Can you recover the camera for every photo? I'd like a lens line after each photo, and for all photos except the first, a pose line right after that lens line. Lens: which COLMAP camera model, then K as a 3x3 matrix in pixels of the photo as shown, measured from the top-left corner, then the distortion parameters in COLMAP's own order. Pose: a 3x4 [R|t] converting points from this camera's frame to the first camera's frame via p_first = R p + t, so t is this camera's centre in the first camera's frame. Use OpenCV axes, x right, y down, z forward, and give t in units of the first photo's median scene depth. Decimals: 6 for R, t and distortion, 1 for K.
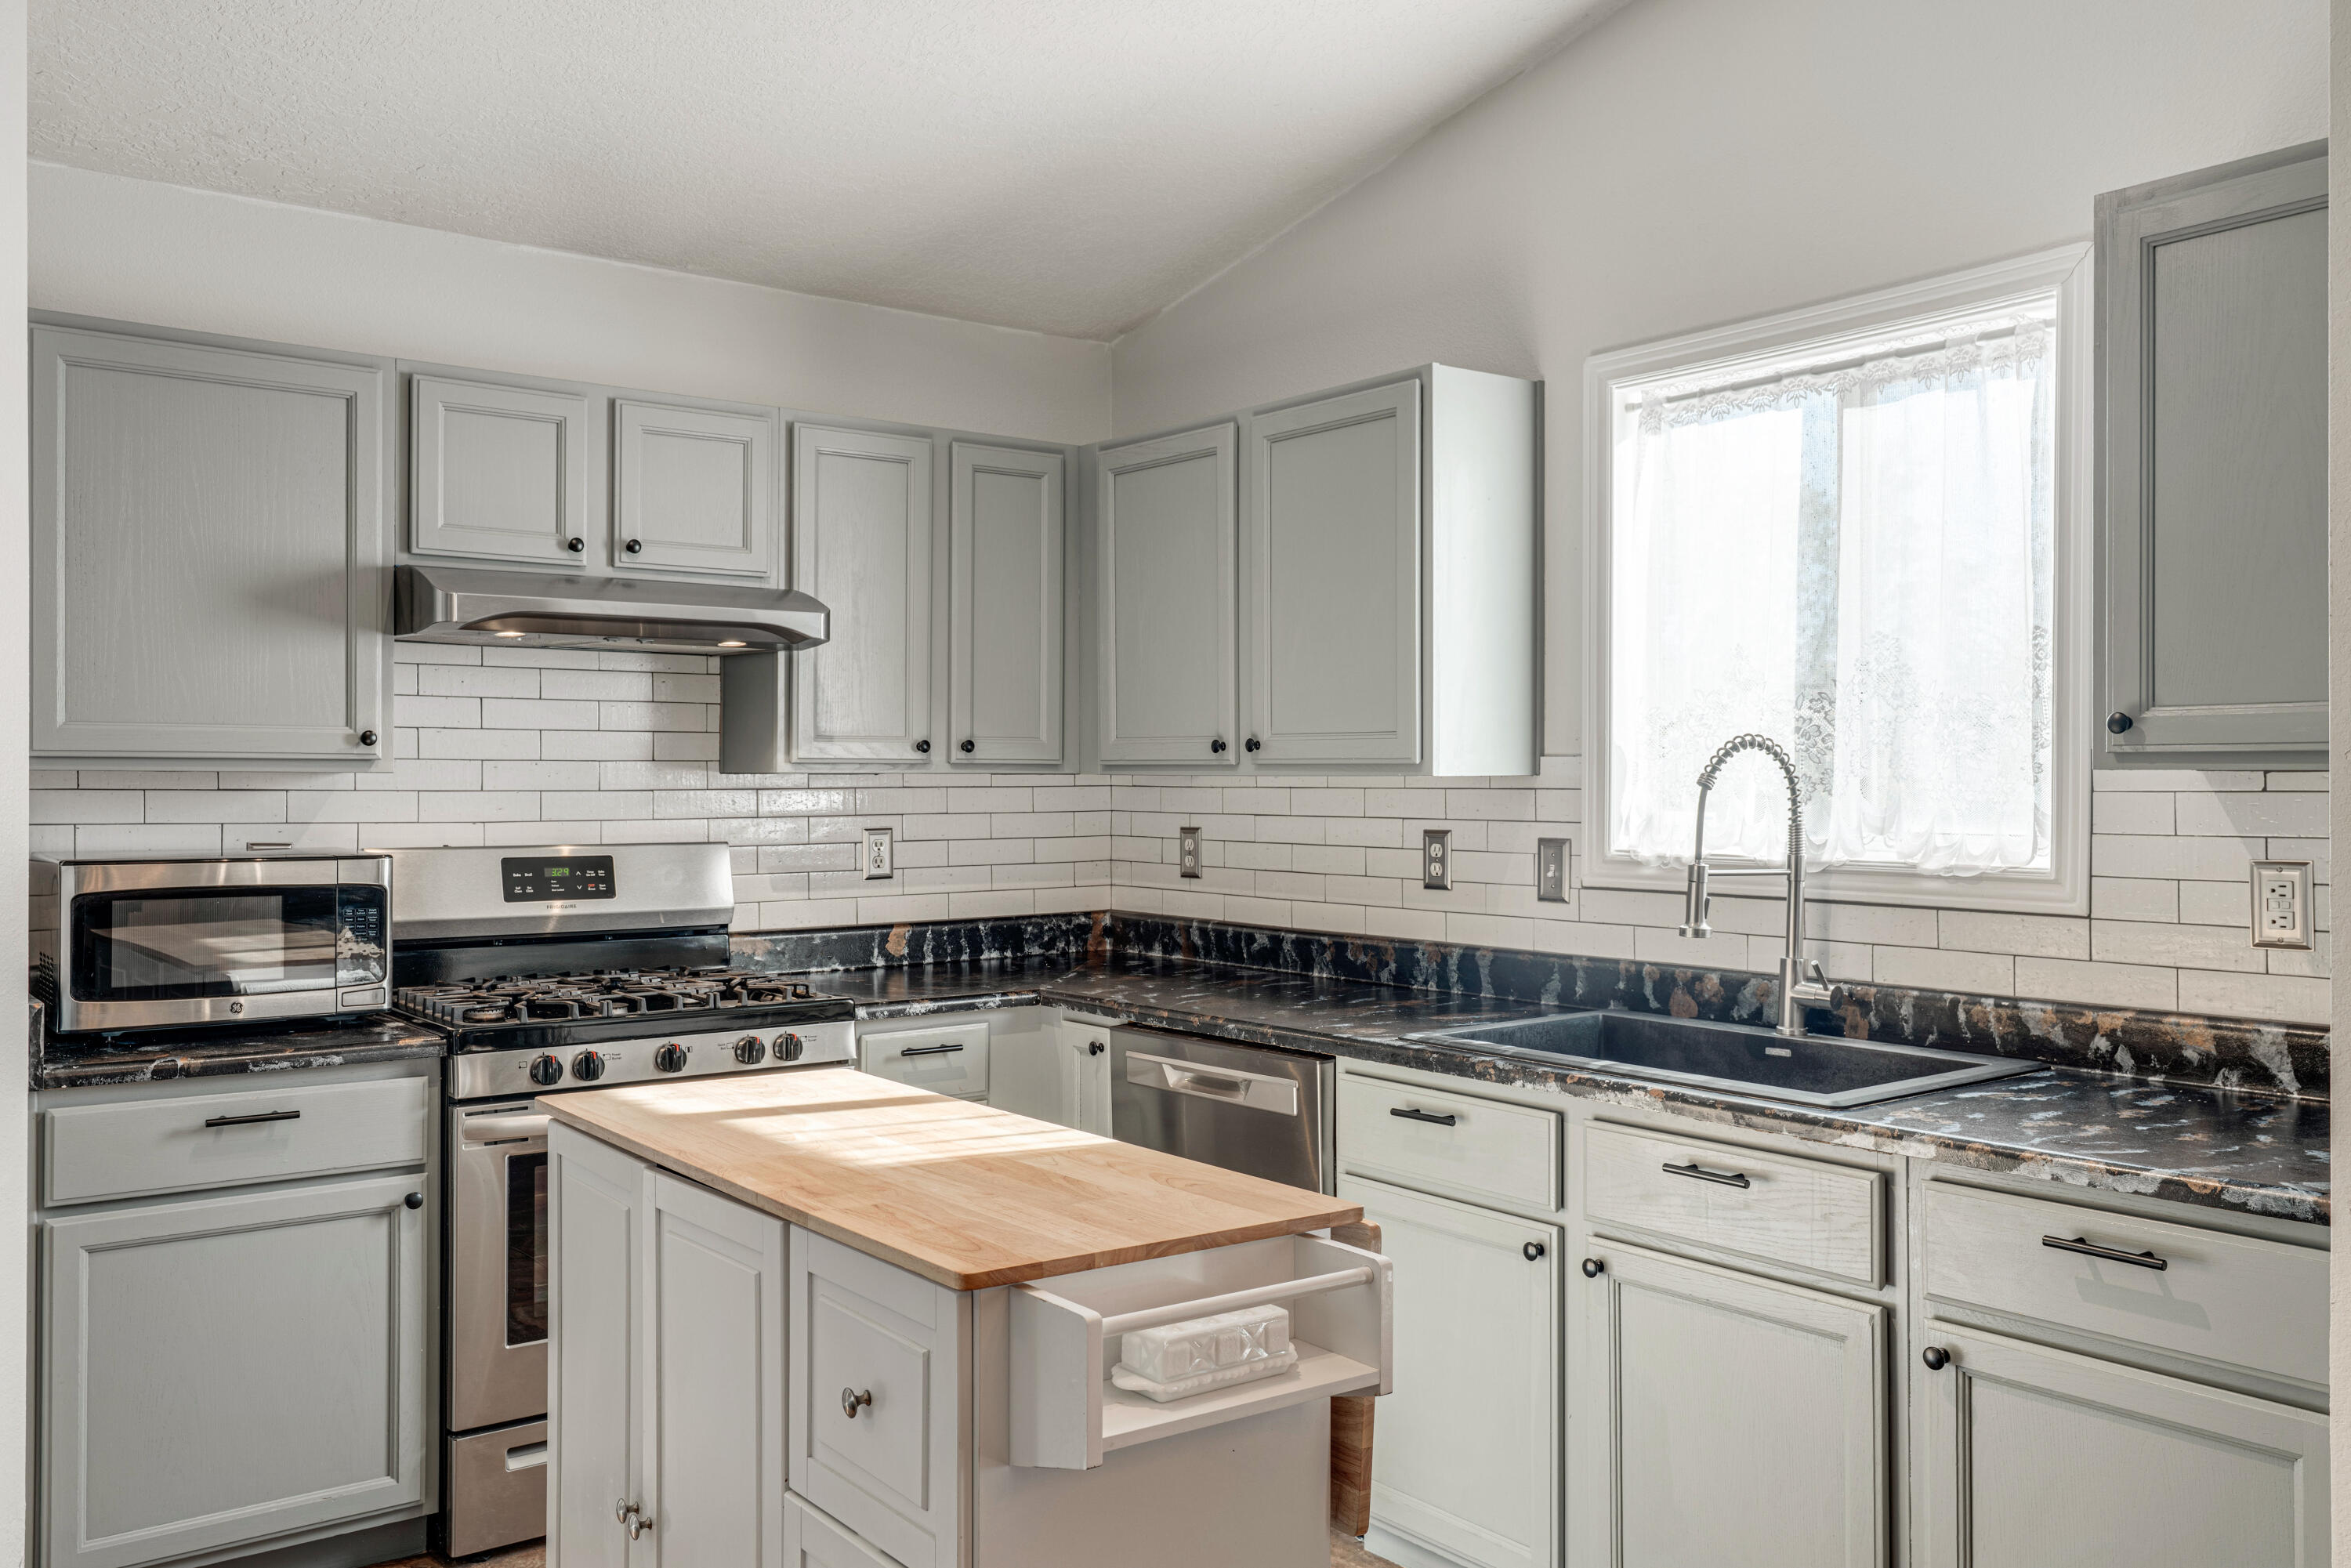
lens RADIAL K [[1885.4, 0, 1185.3], [0, 1885.4, 778.6], [0, 0, 1]] dist [0.013783, -0.006845]
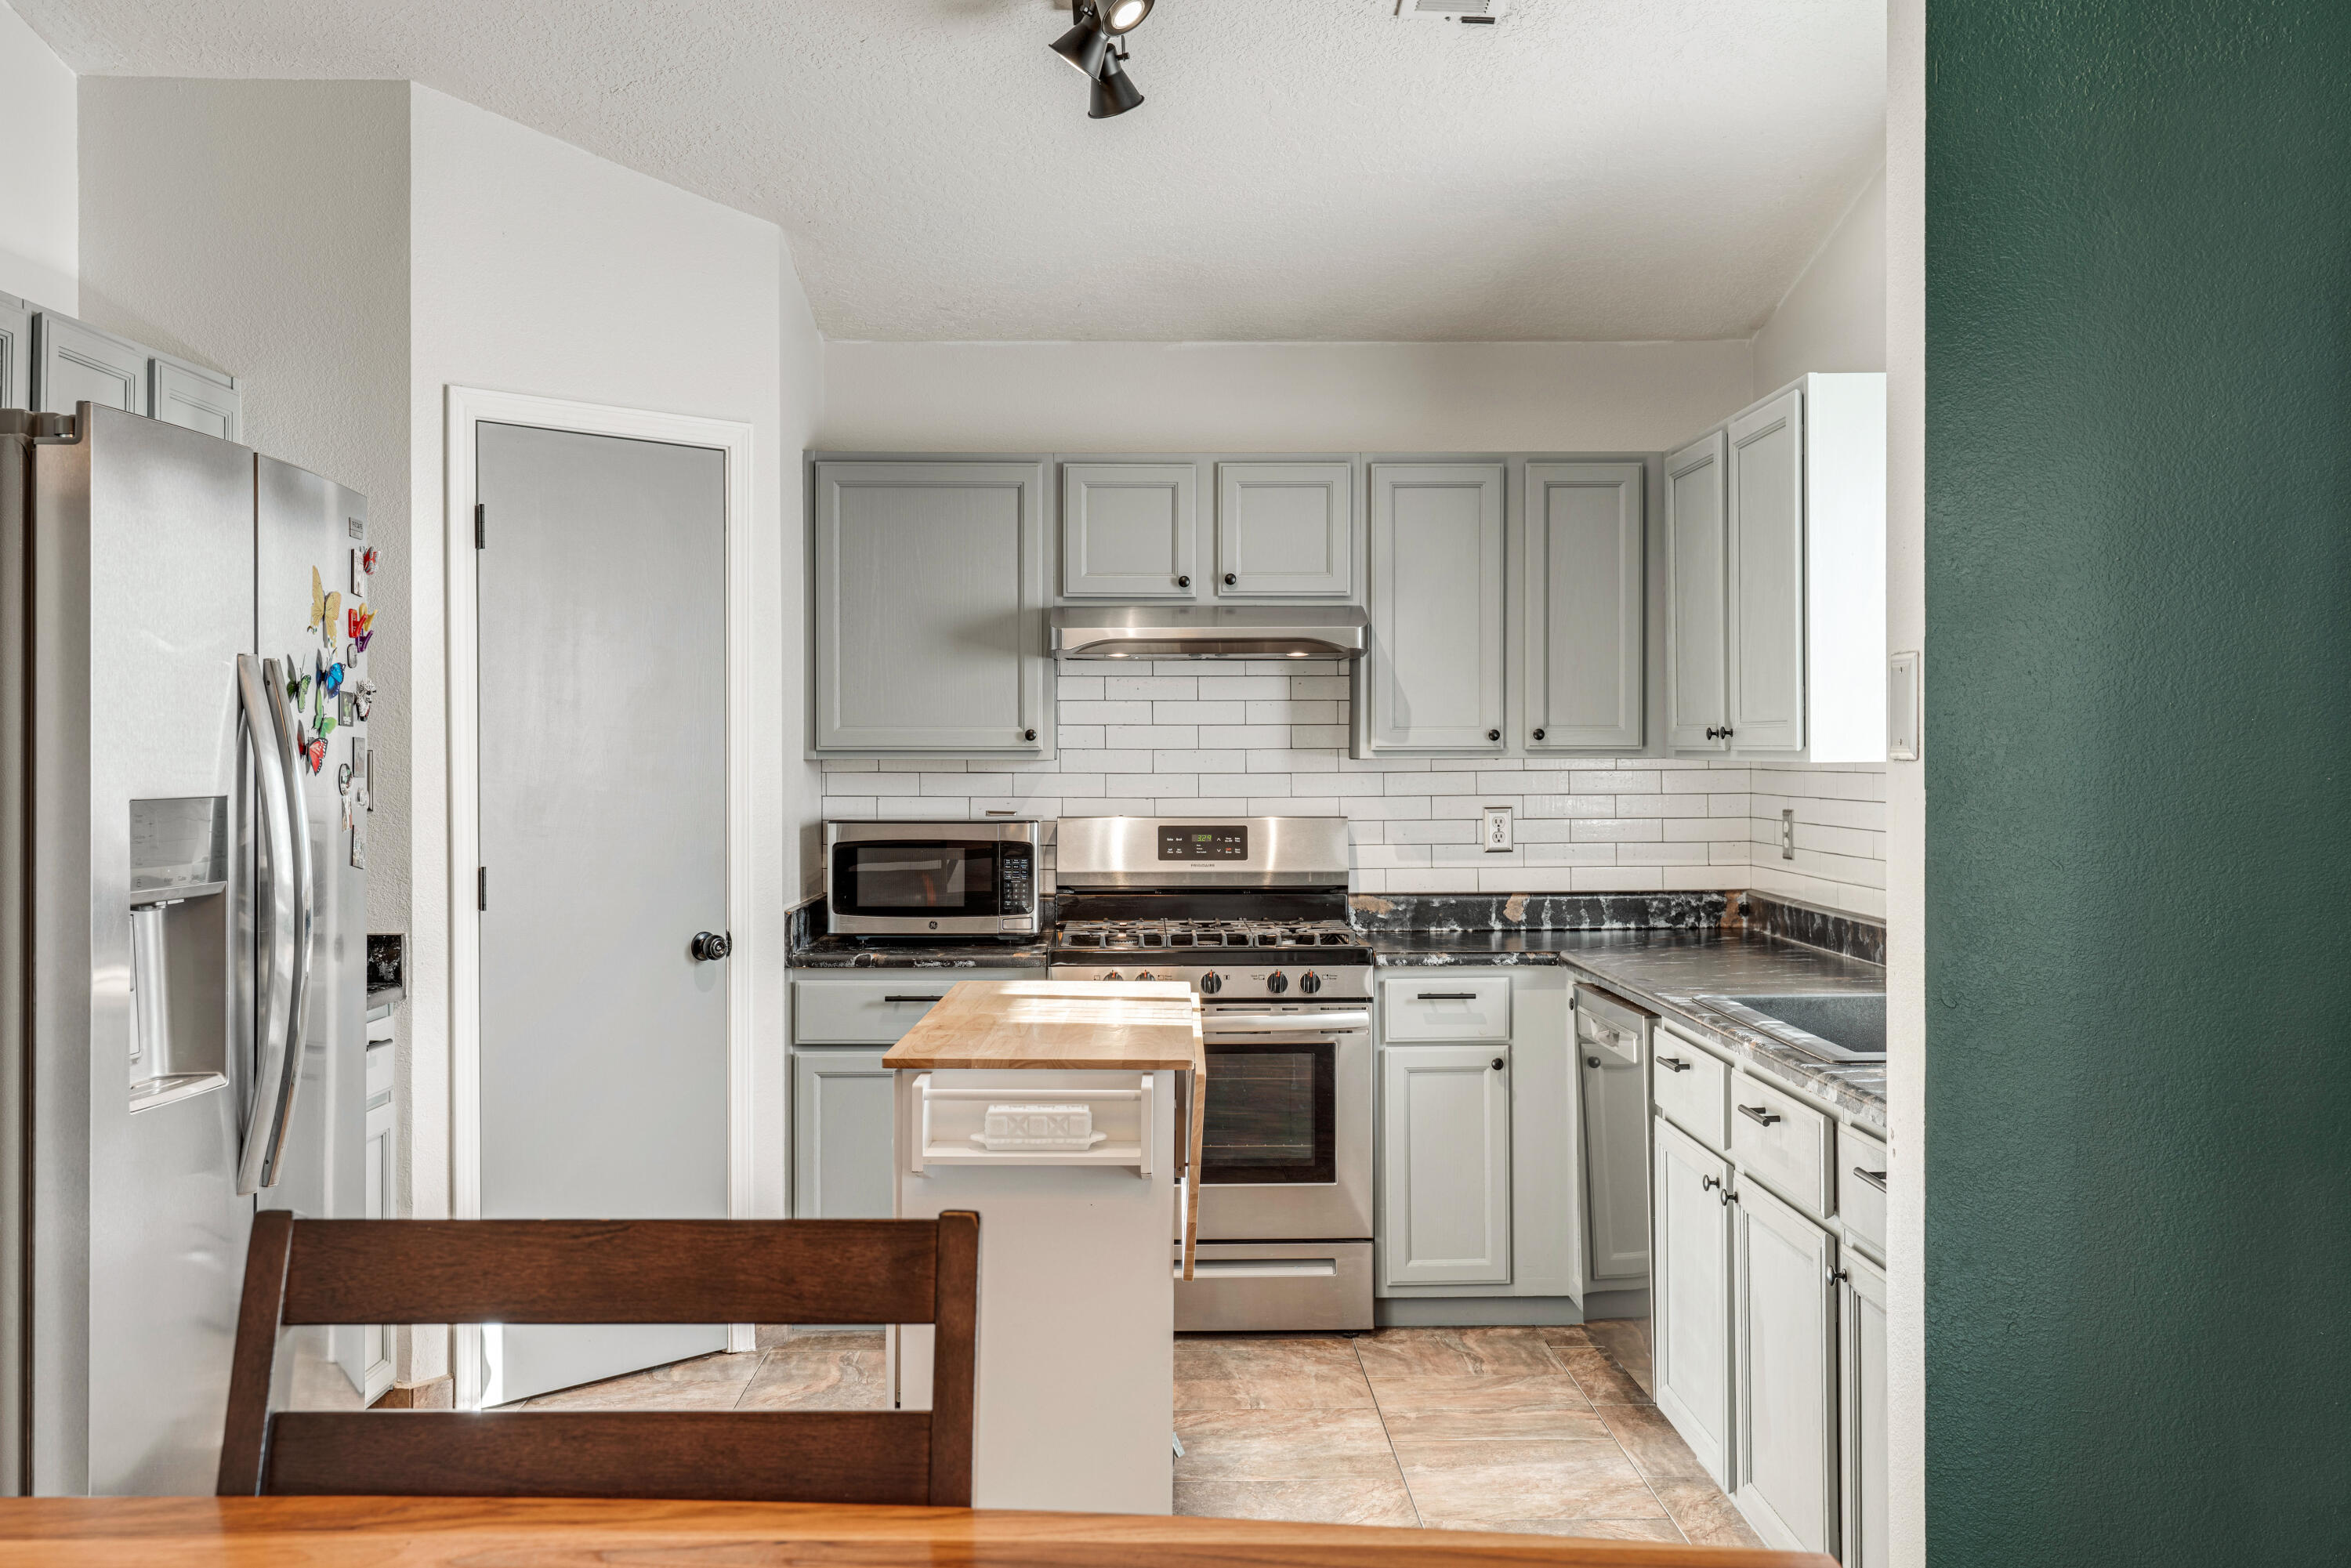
lens RADIAL K [[2172.1, 0, 1181.5], [0, 2172.1, 771.0], [0, 0, 1]] dist [-0.009231, 0.000000]
pose [[0.808044, 0.002507, -0.589116, 0.538728], [0.002649, 0.999965, 0.007889, -0.006959], [0.589116, -0.007935, 0.808010, -0.188439]]
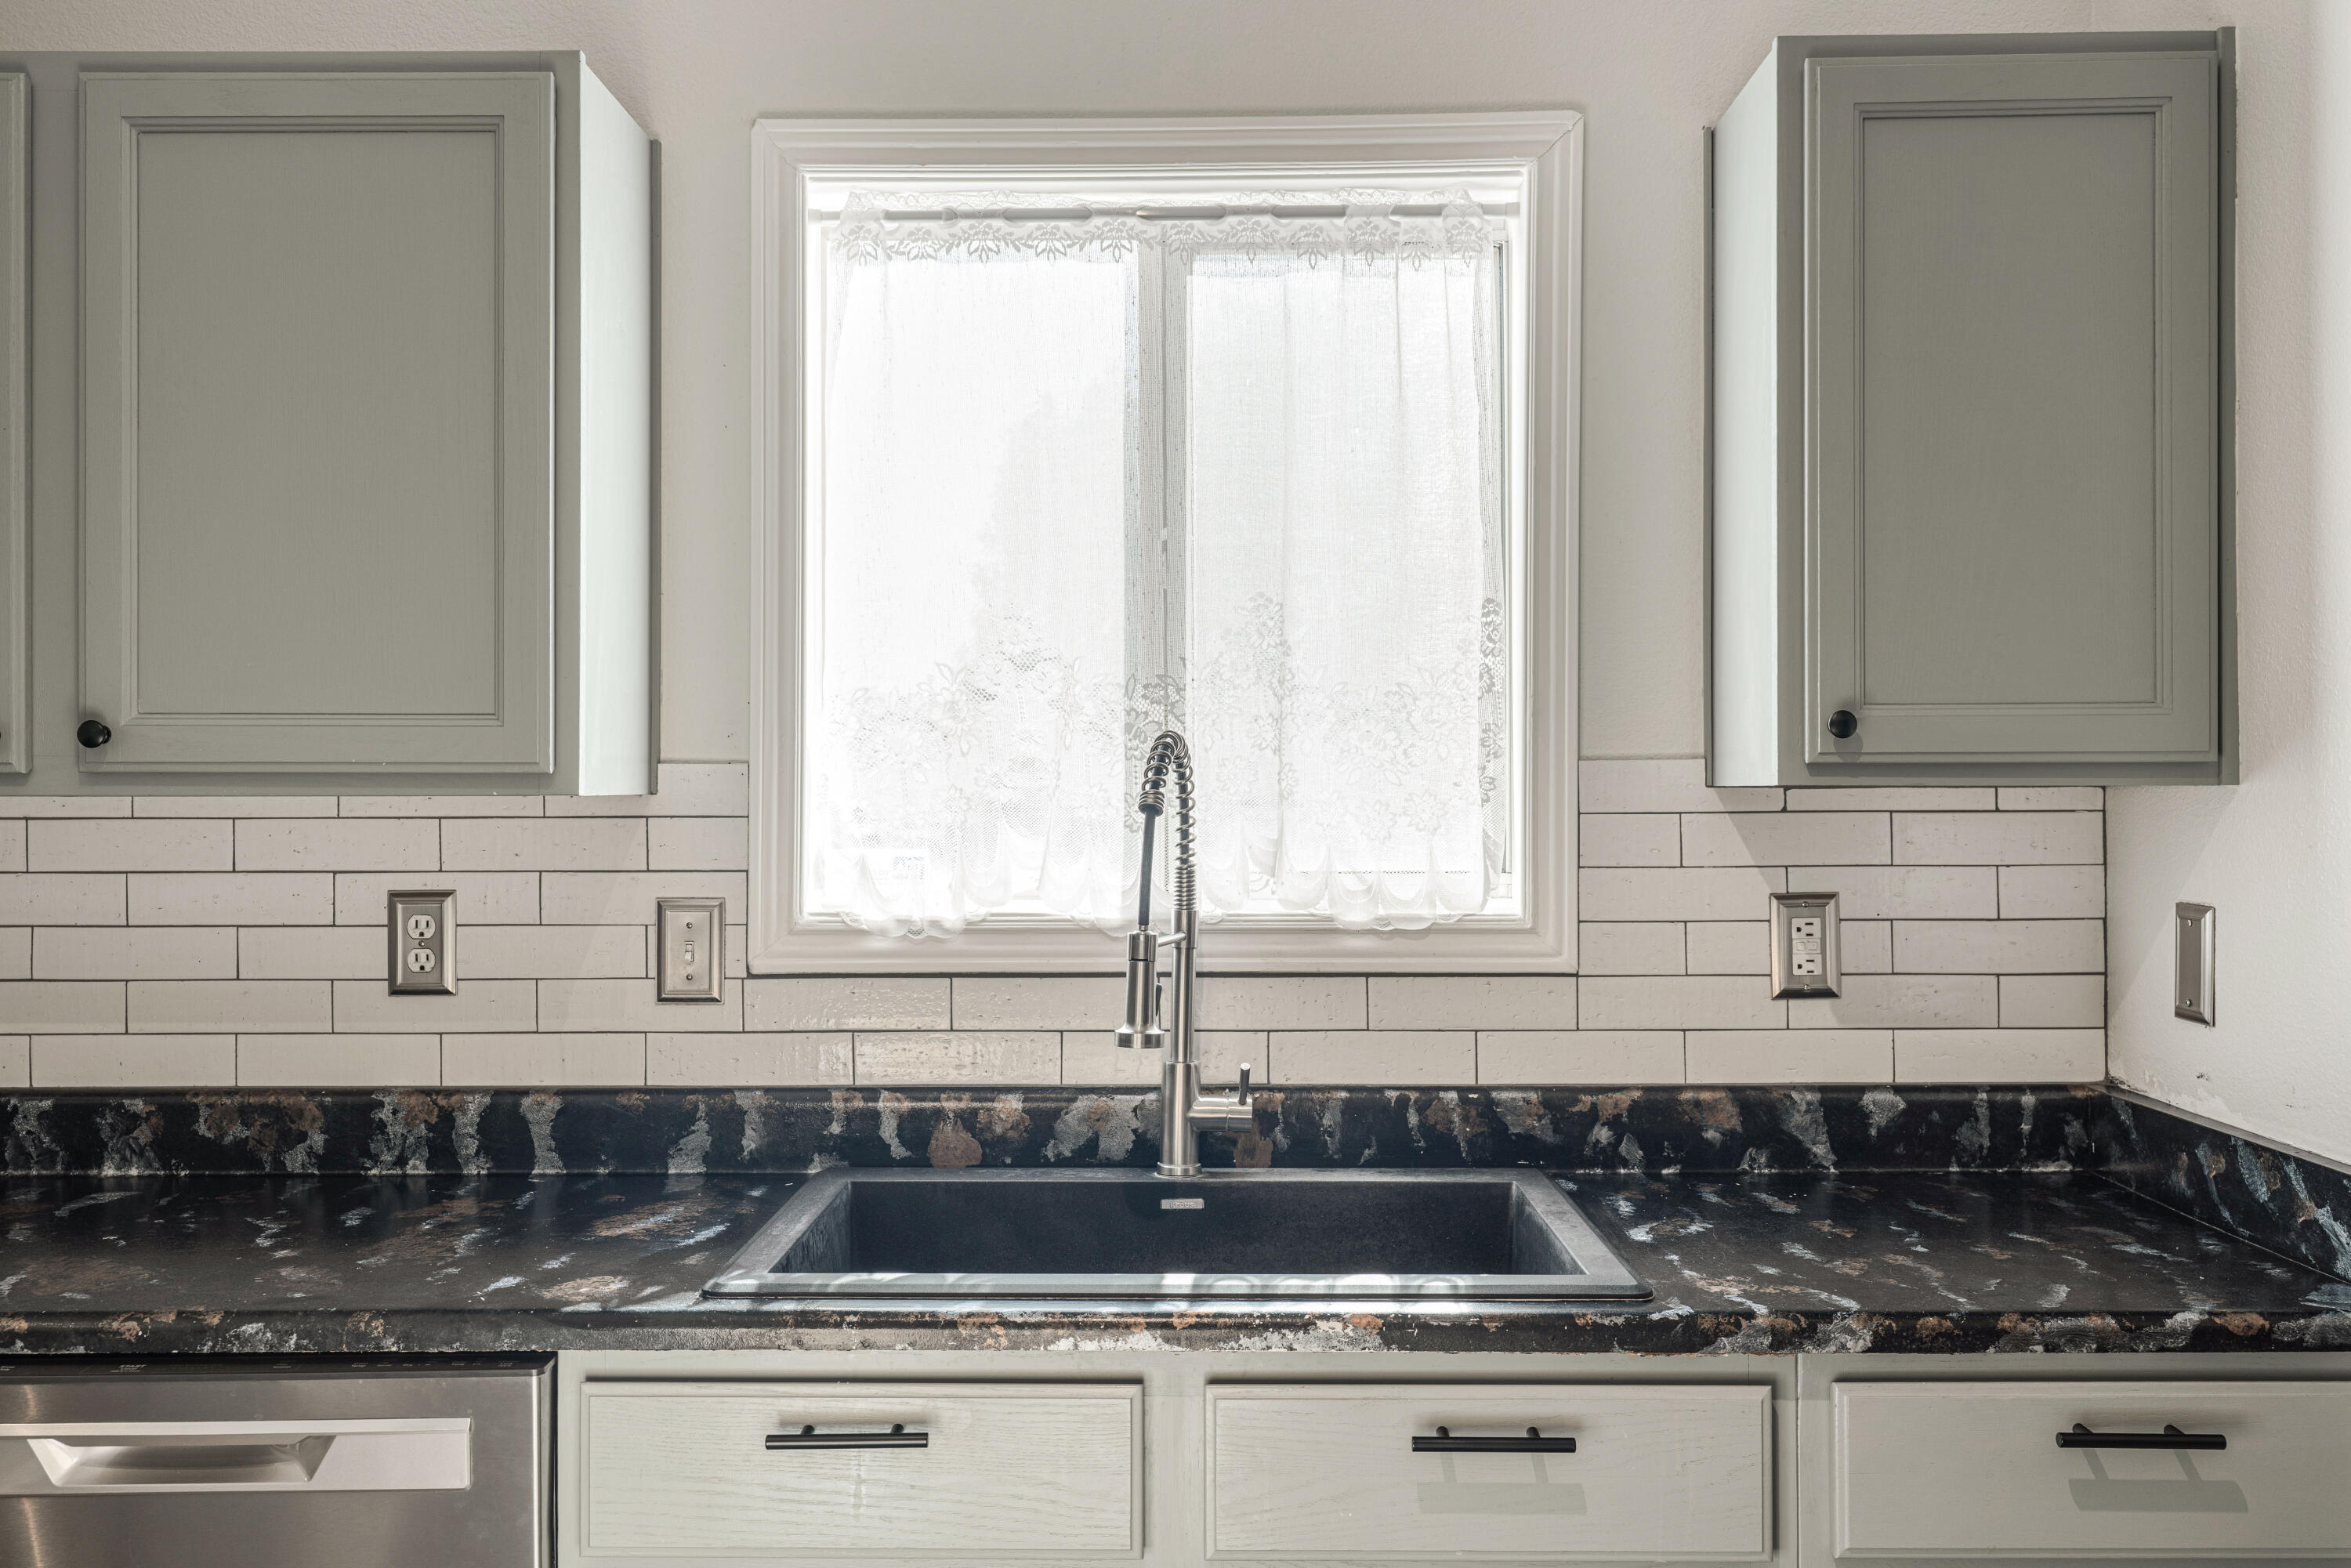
lens RADIAL K [[1978.9, 0, 1180.8], [0, 1978.9, 786.8], [0, 0, 1]] dist [-0.001938, 0.013819]
pose [[0.621338, 0.002601, 0.783538, -0.203883], [0.003198, 0.999978, -0.005856, -0.000022], [-0.783536, 0.006144, 0.621316, 0.474947]]
